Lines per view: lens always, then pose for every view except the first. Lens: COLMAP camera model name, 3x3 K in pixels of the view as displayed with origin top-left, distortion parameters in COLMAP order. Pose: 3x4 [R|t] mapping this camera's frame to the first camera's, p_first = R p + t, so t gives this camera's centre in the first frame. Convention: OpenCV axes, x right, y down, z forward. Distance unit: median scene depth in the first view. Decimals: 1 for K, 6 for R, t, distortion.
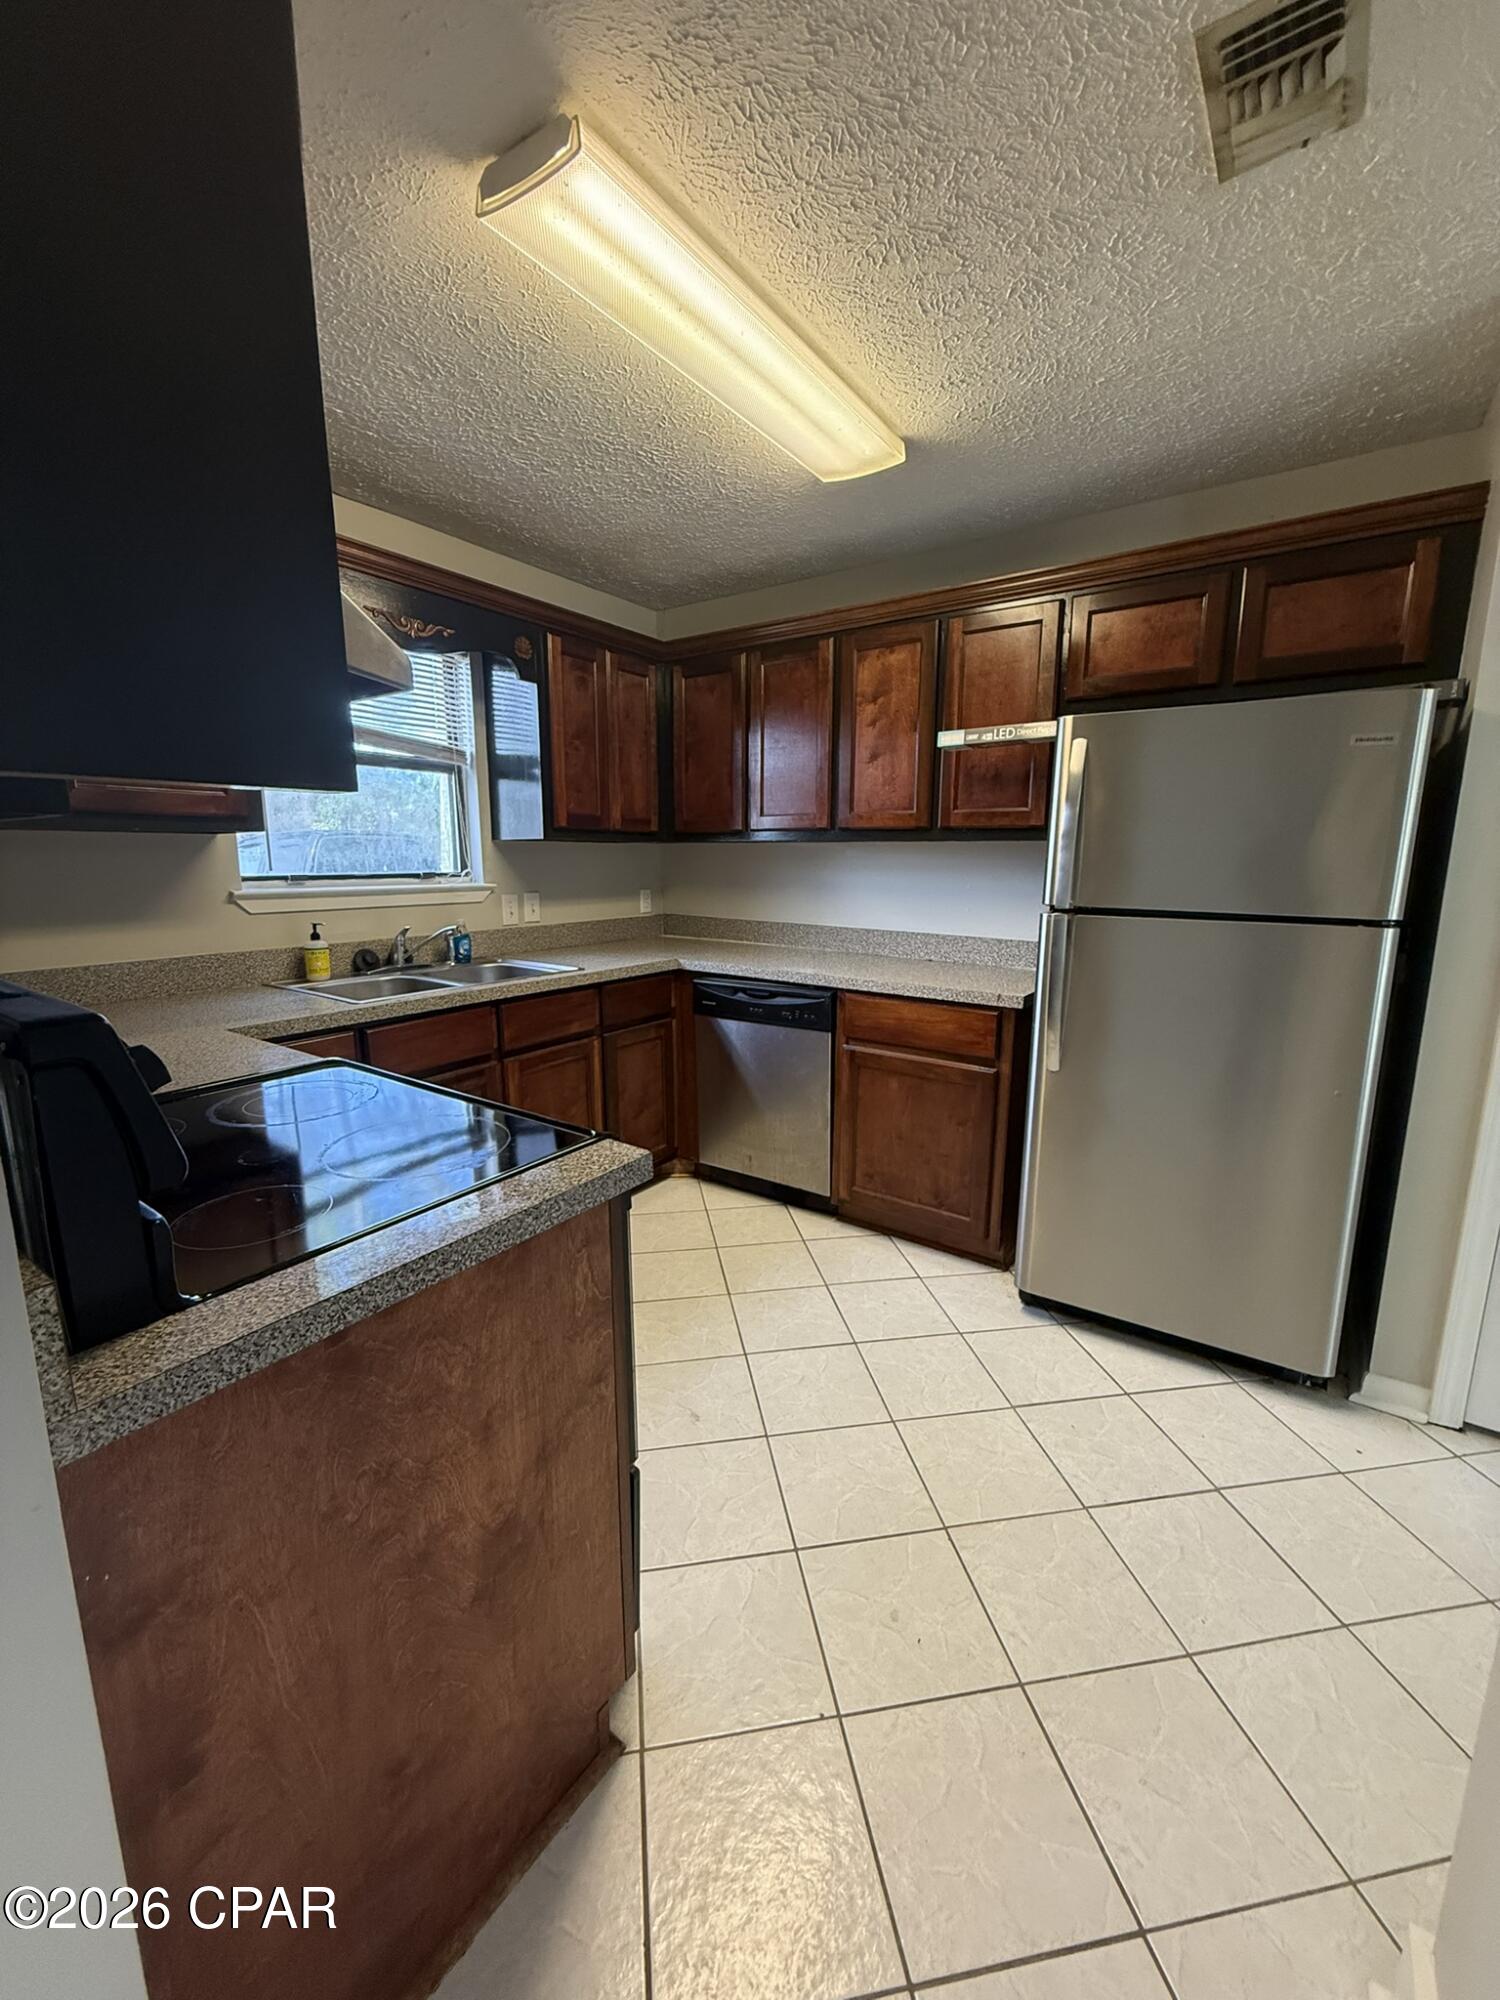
lens RADIAL K [[795.2, 0, 750.0], [0, 795.2, 1000.0], [0, 0, 1]] dist [0.002276, 0.000415]
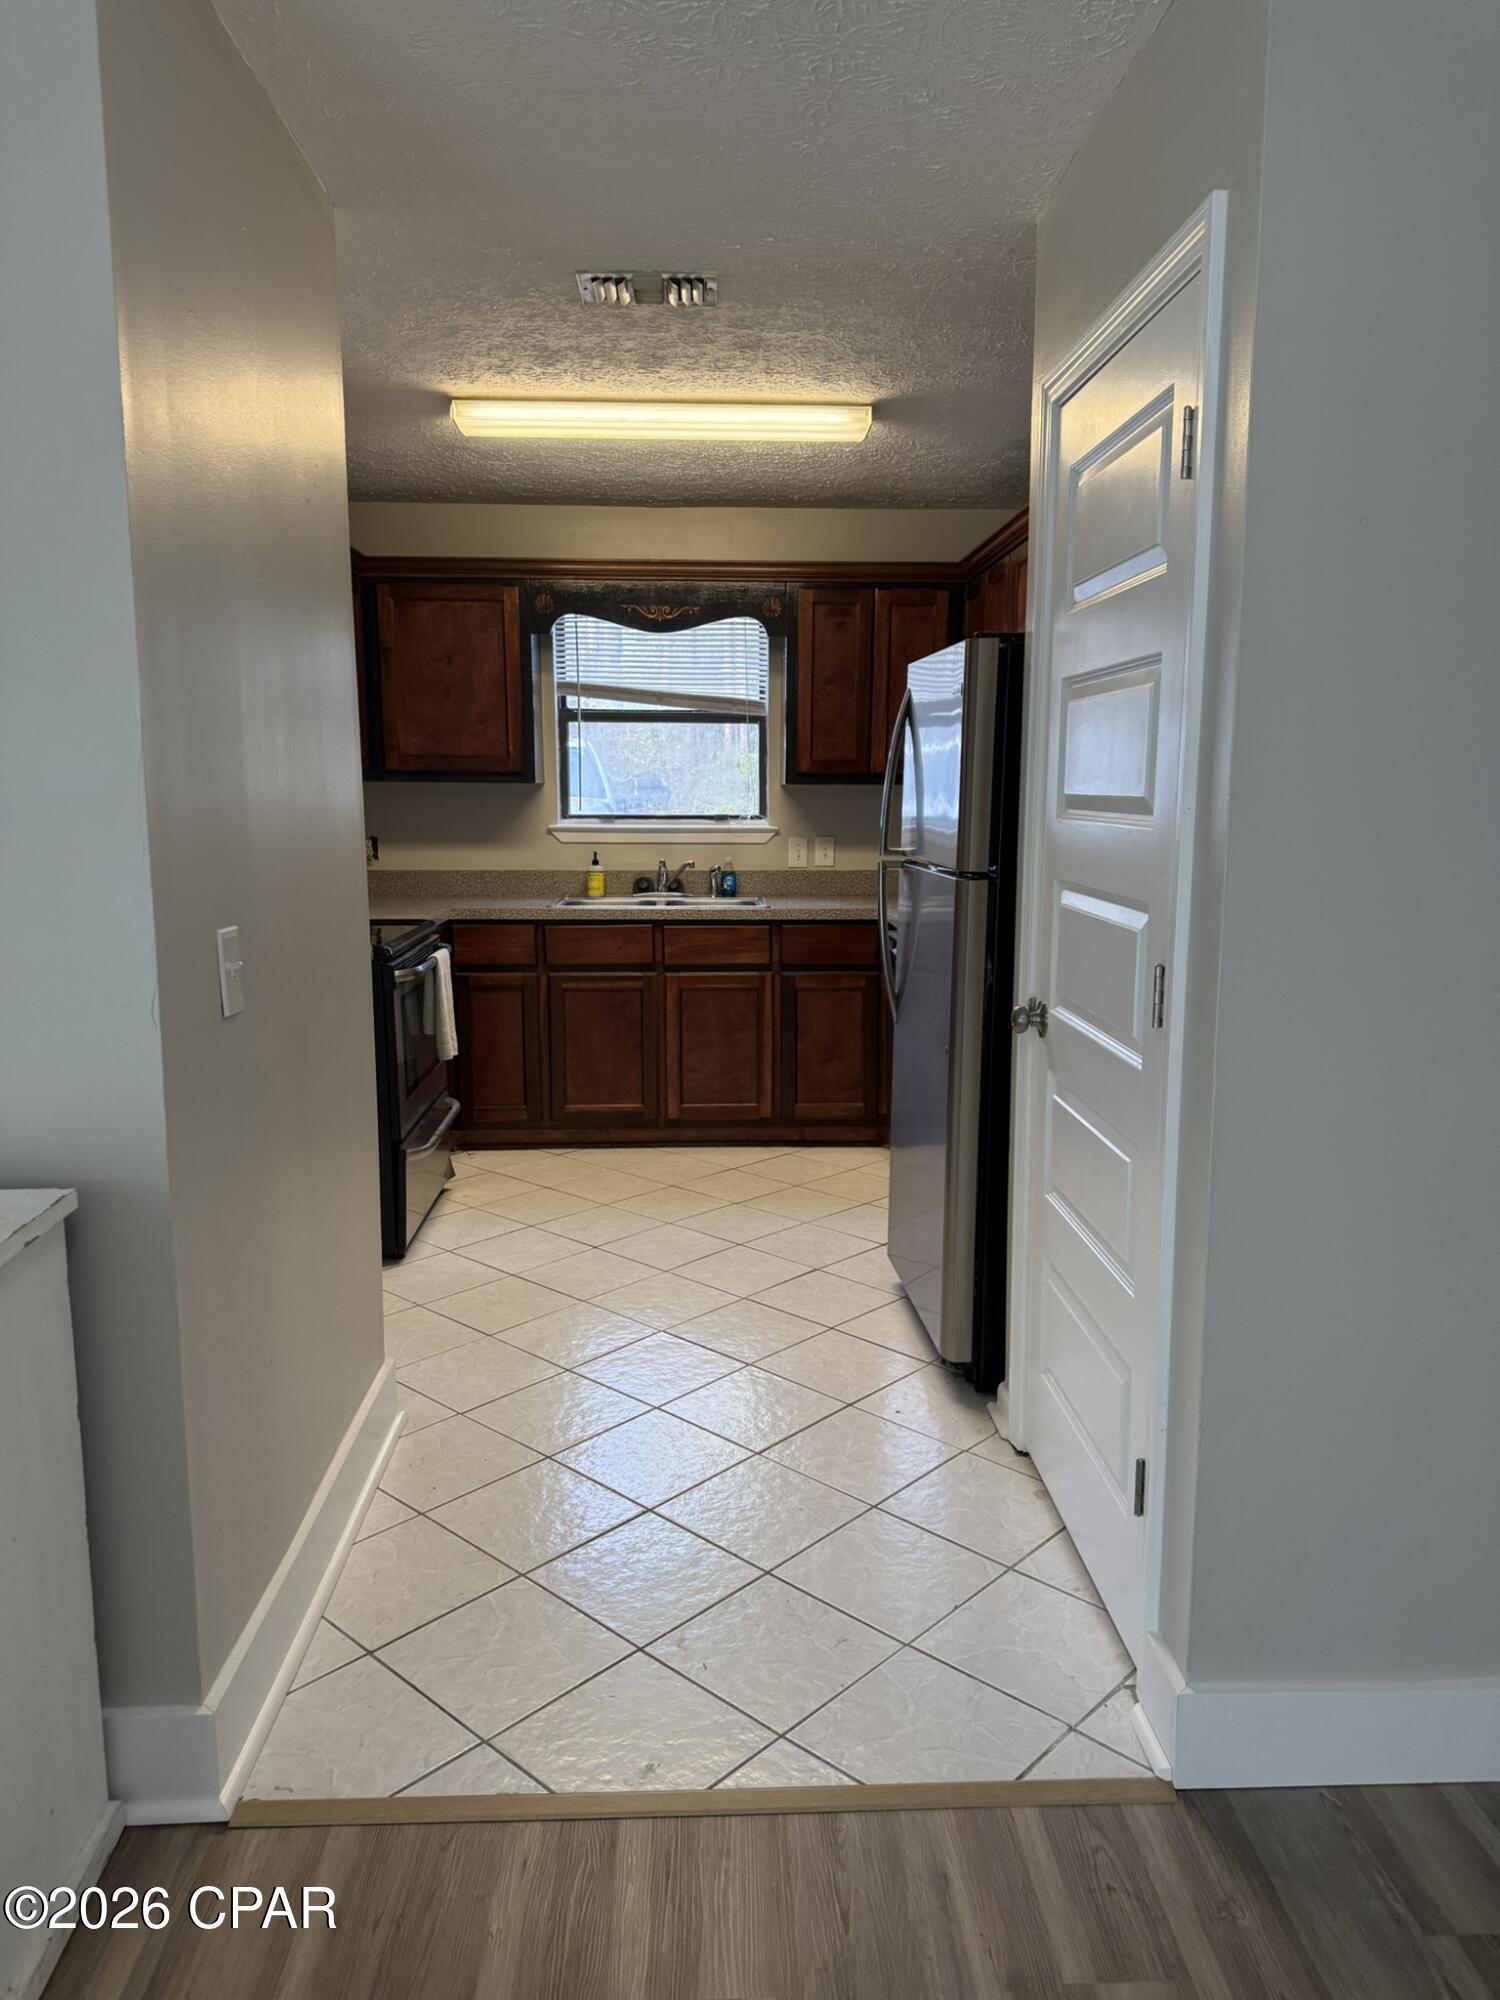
lens RADIAL K [[1374.4, 0, 750.0], [0, 1374.4, 1000.0], [0, 0, 1]] dist [0.218105, -0.371209]
pose [[0.615223, 0.117992, -0.779473, 1.183763], [-0.142441, 0.989100, 0.037298, 0.018638], [0.775378, 0.088082, 0.625324, -0.155685]]
